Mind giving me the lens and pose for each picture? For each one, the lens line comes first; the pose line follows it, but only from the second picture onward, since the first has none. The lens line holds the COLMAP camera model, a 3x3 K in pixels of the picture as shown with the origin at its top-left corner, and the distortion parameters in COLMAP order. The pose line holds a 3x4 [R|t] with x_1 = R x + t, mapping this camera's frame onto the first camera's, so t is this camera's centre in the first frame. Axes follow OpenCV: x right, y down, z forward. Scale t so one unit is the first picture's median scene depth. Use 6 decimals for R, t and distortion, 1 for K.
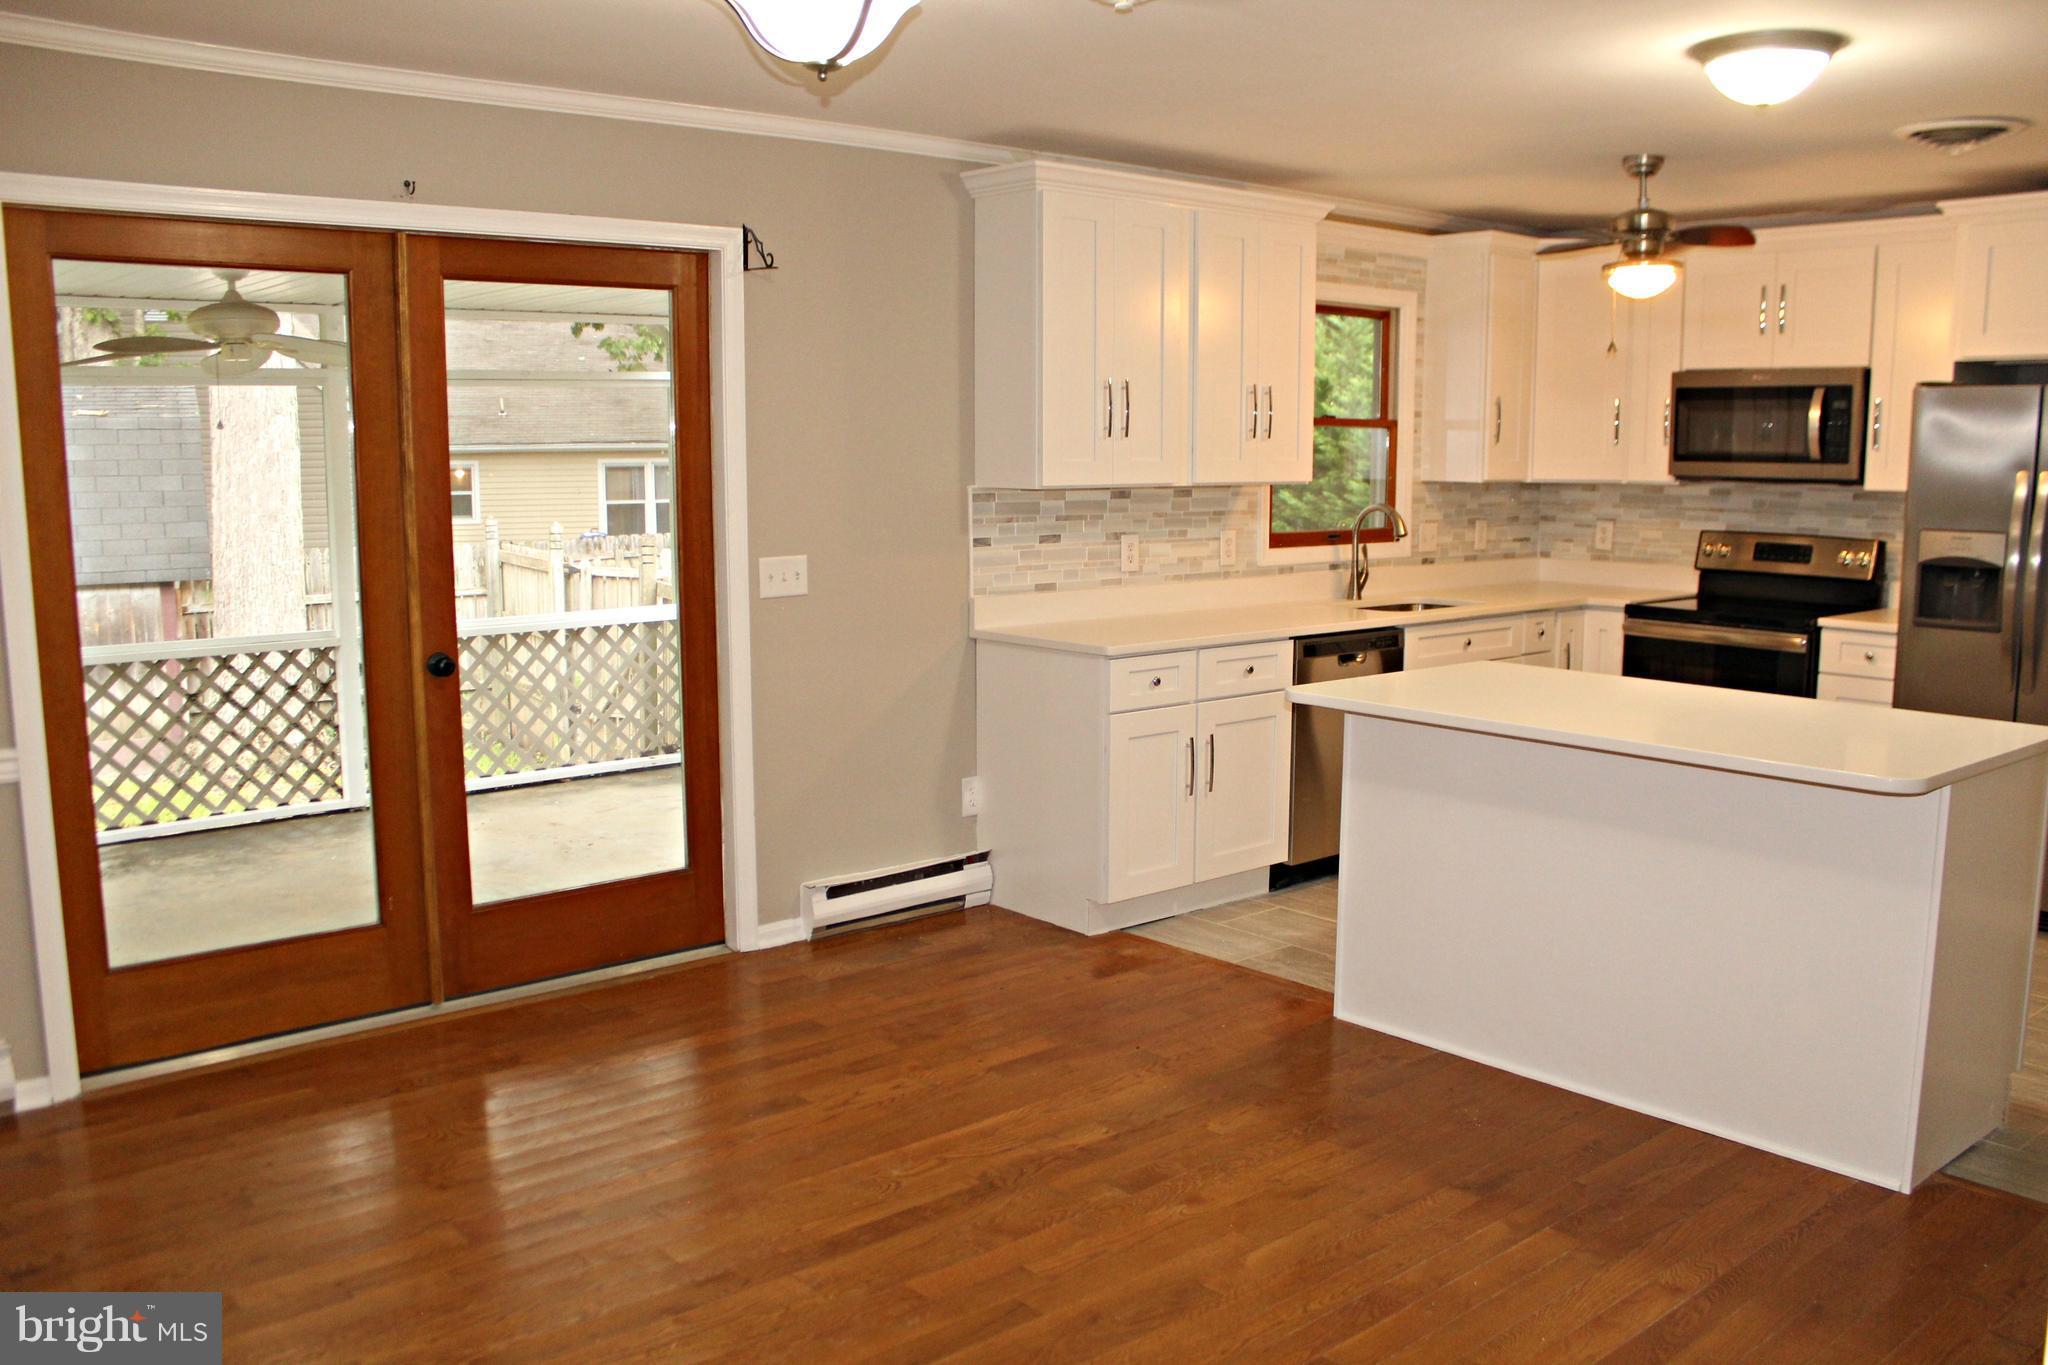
lens RADIAL K [[1711.2, 0, 1003.8], [0, 1711.2, 697.4], [0, 0, 1]] dist [-0.164038, 0.142853]
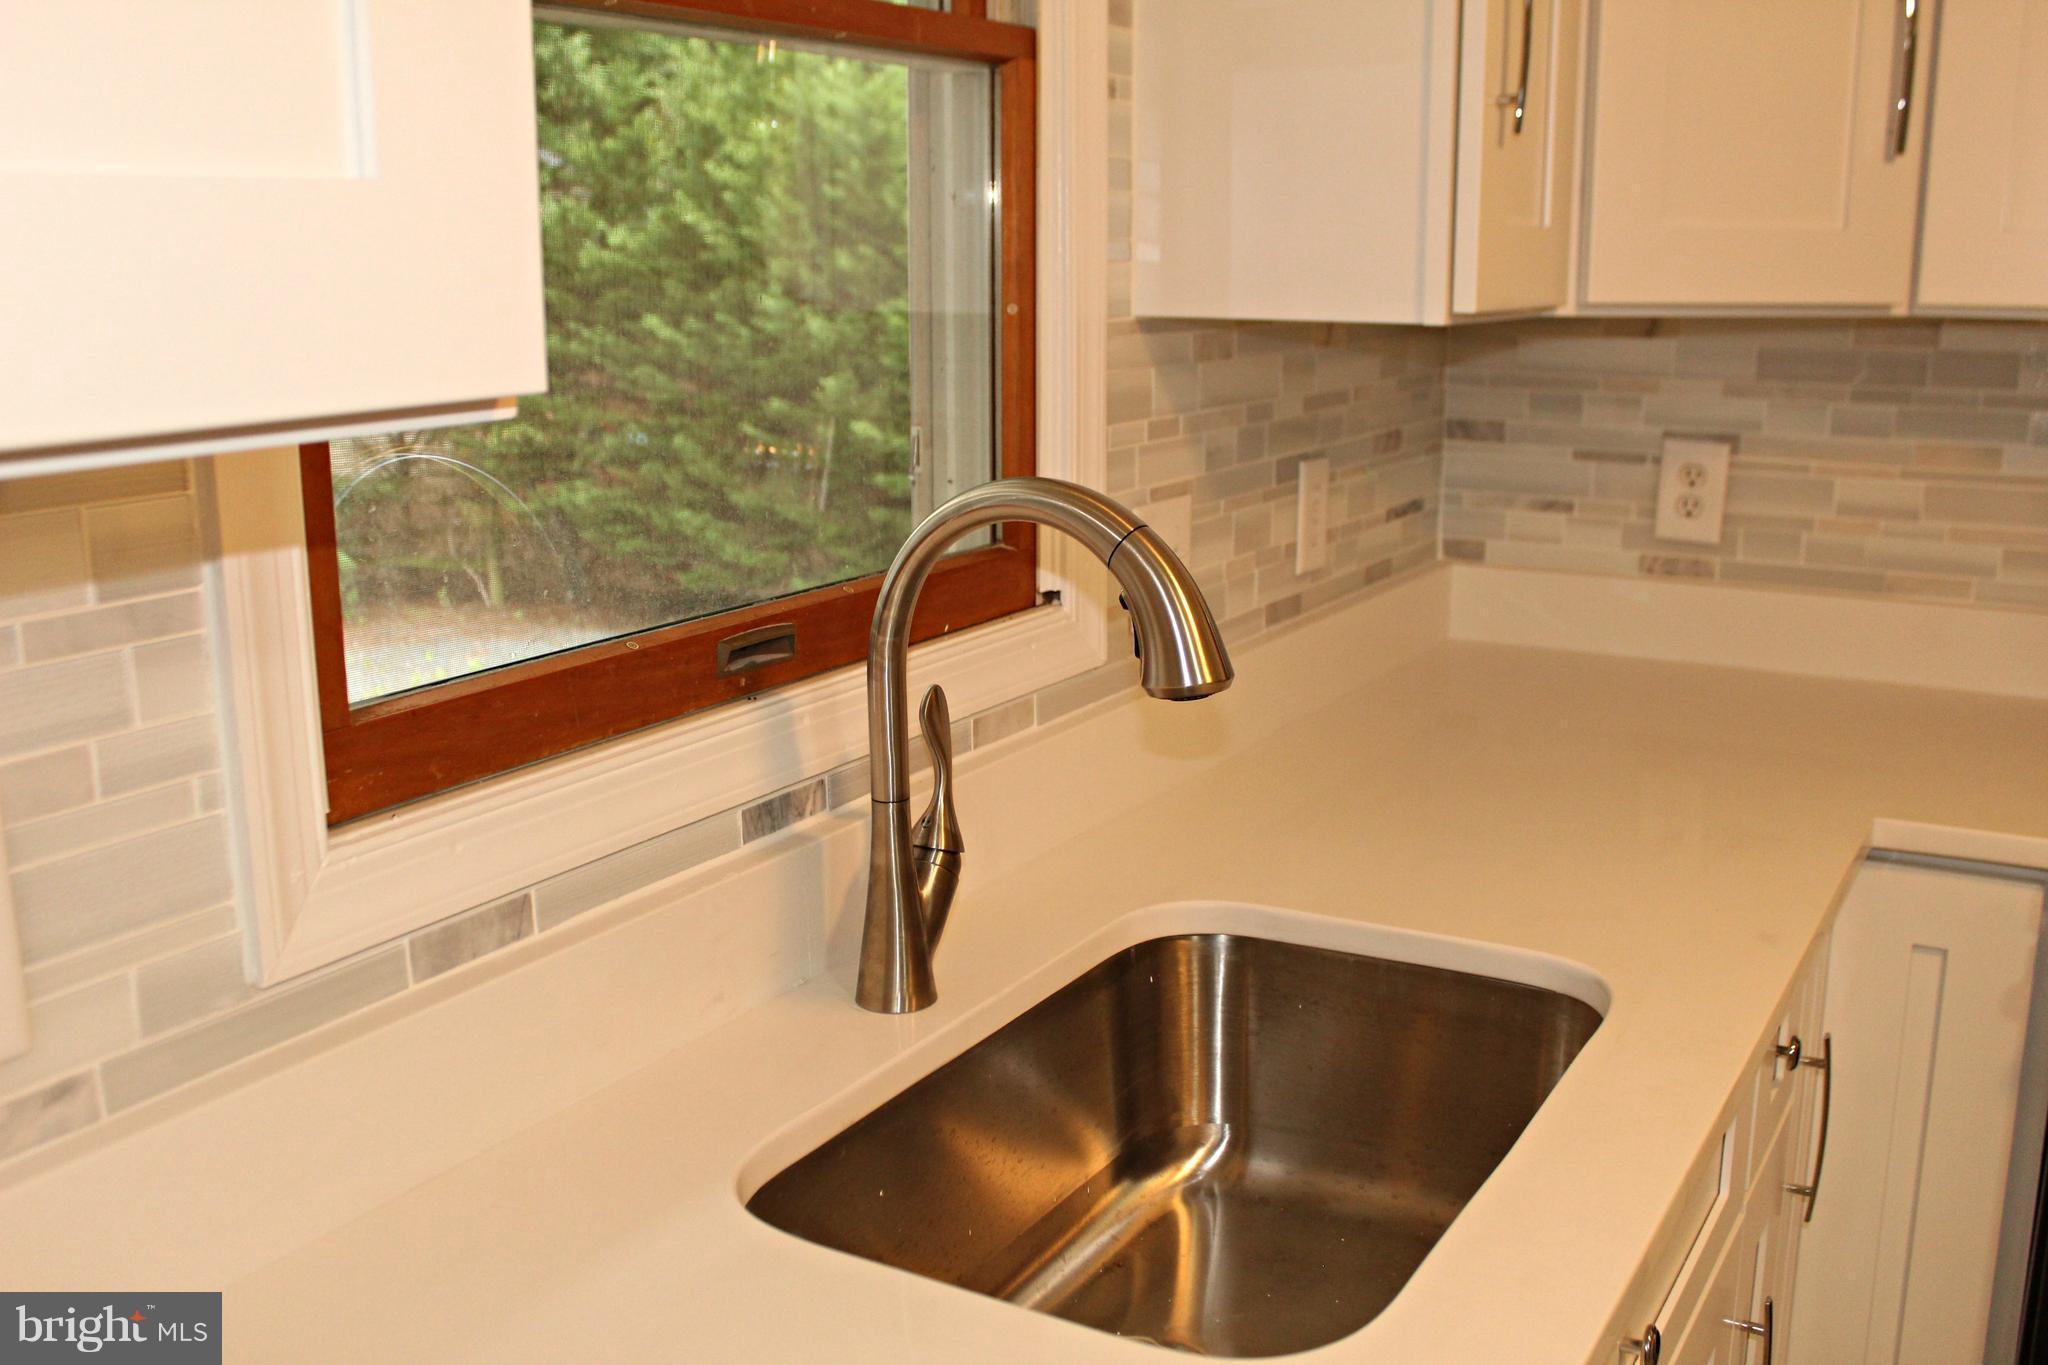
lens RADIAL K [[1948.7, 0, 1024.0], [0, 1948.7, 682.5], [0, 0, 1]] dist [-0.105497, 0.003109]
pose [[0.943445, -0.076138, 0.322667, 0.179526], [0.052456, 0.995294, 0.081479, -0.124497], [-0.327352, -0.059946, 0.942999, 0.929650]]
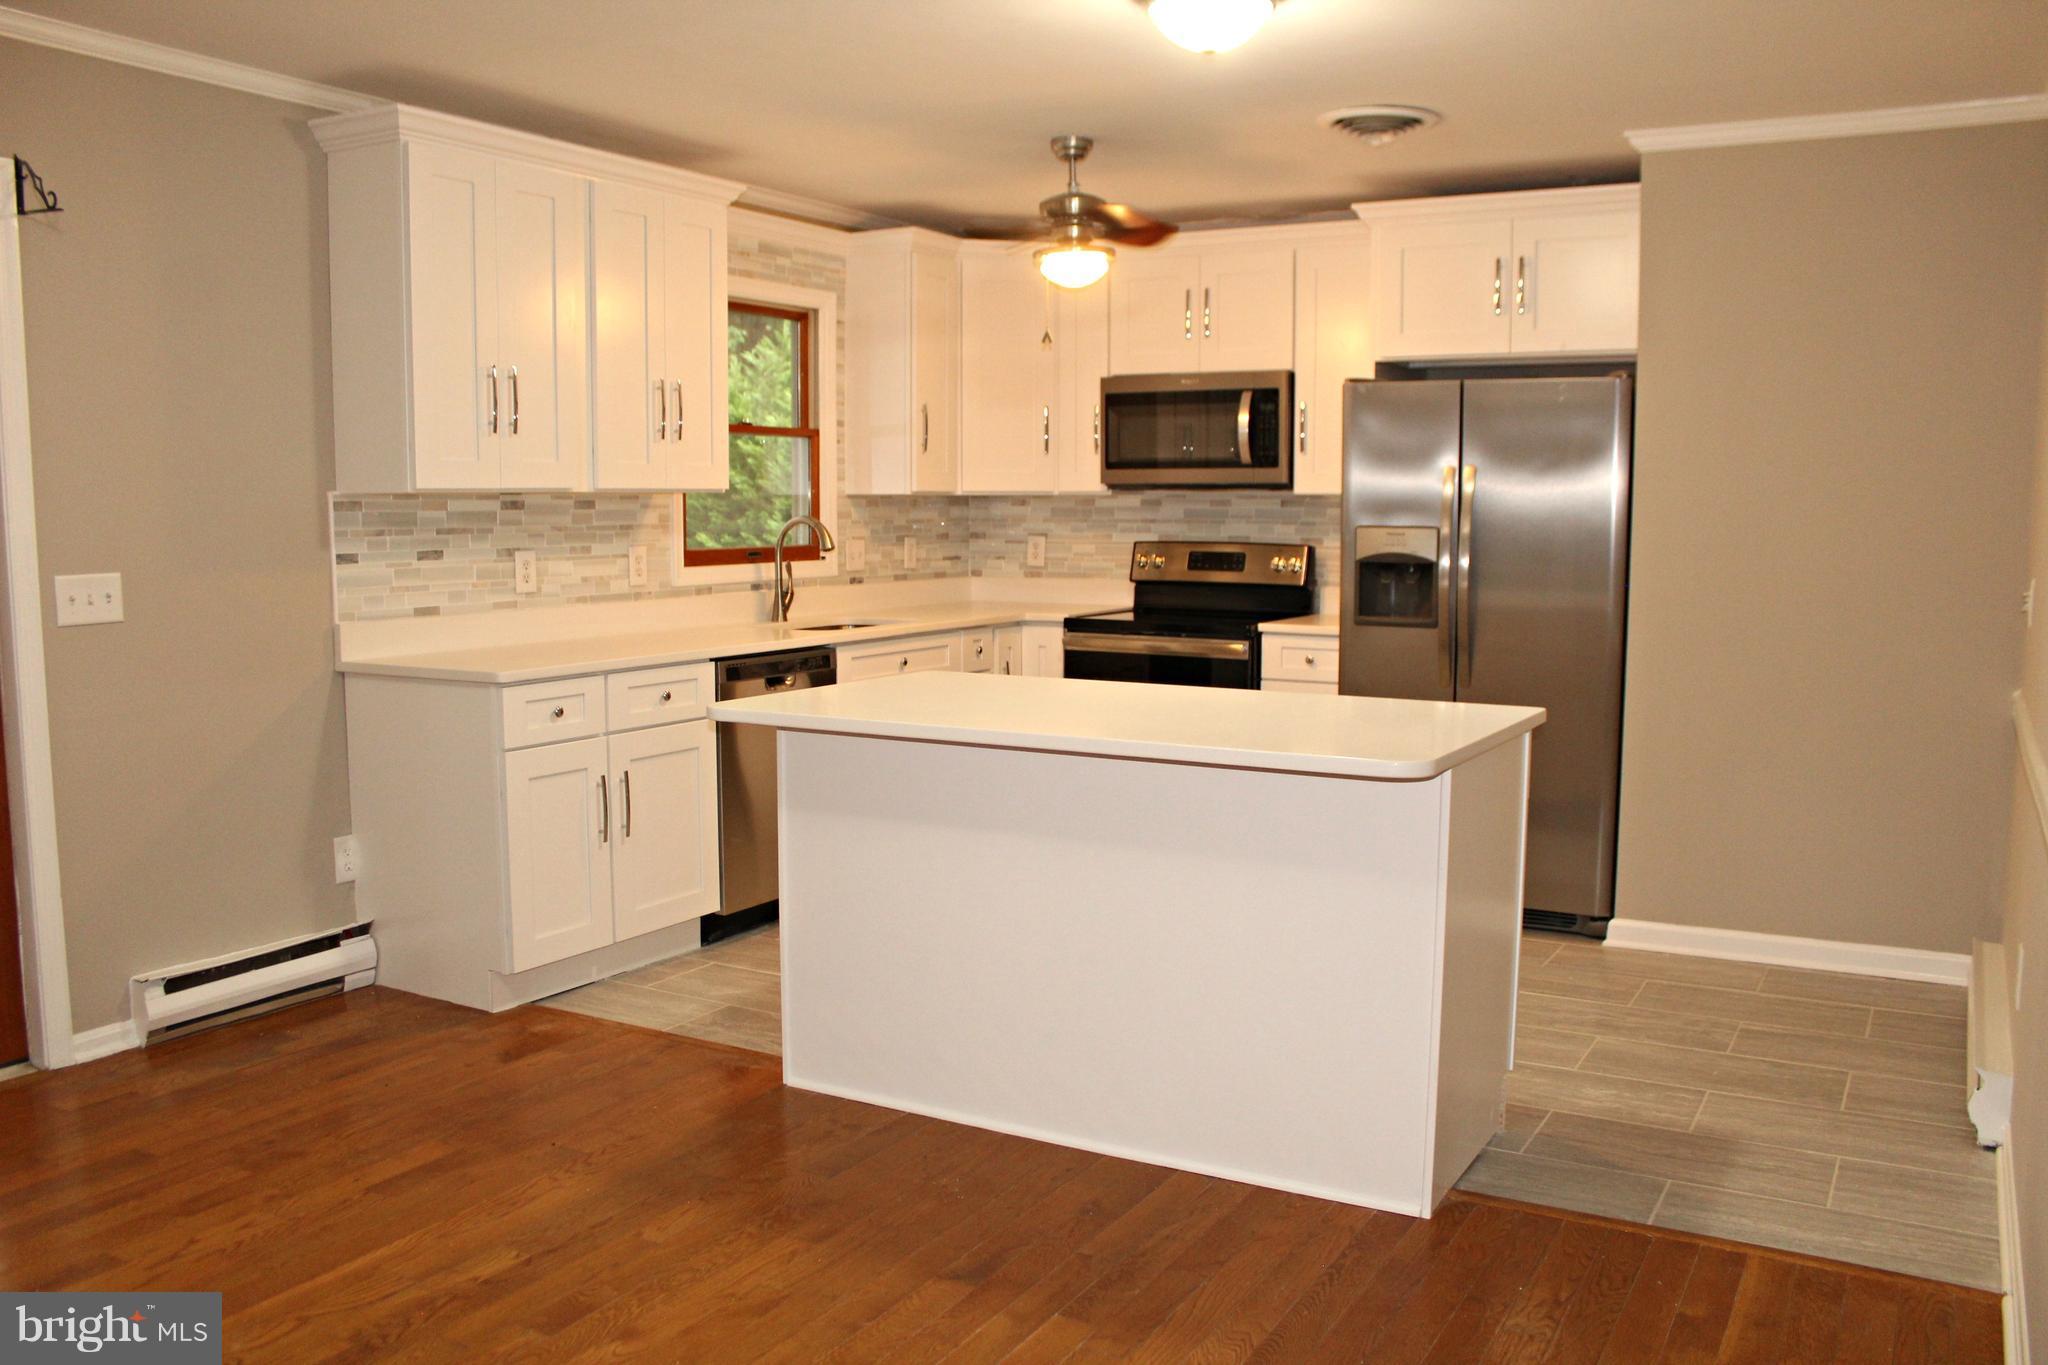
lens RADIAL K [[1711.2, 0, 1003.8], [0, 1711.2, 697.4], [0, 0, 1]] dist [-0.164038, 0.142853]
pose [[0.943722, -0.037775, 0.328575, 0.018937], [0.048881, 0.998476, -0.025604, 0.014786], [-0.327108, 0.040224, 0.944131, 0.107046]]
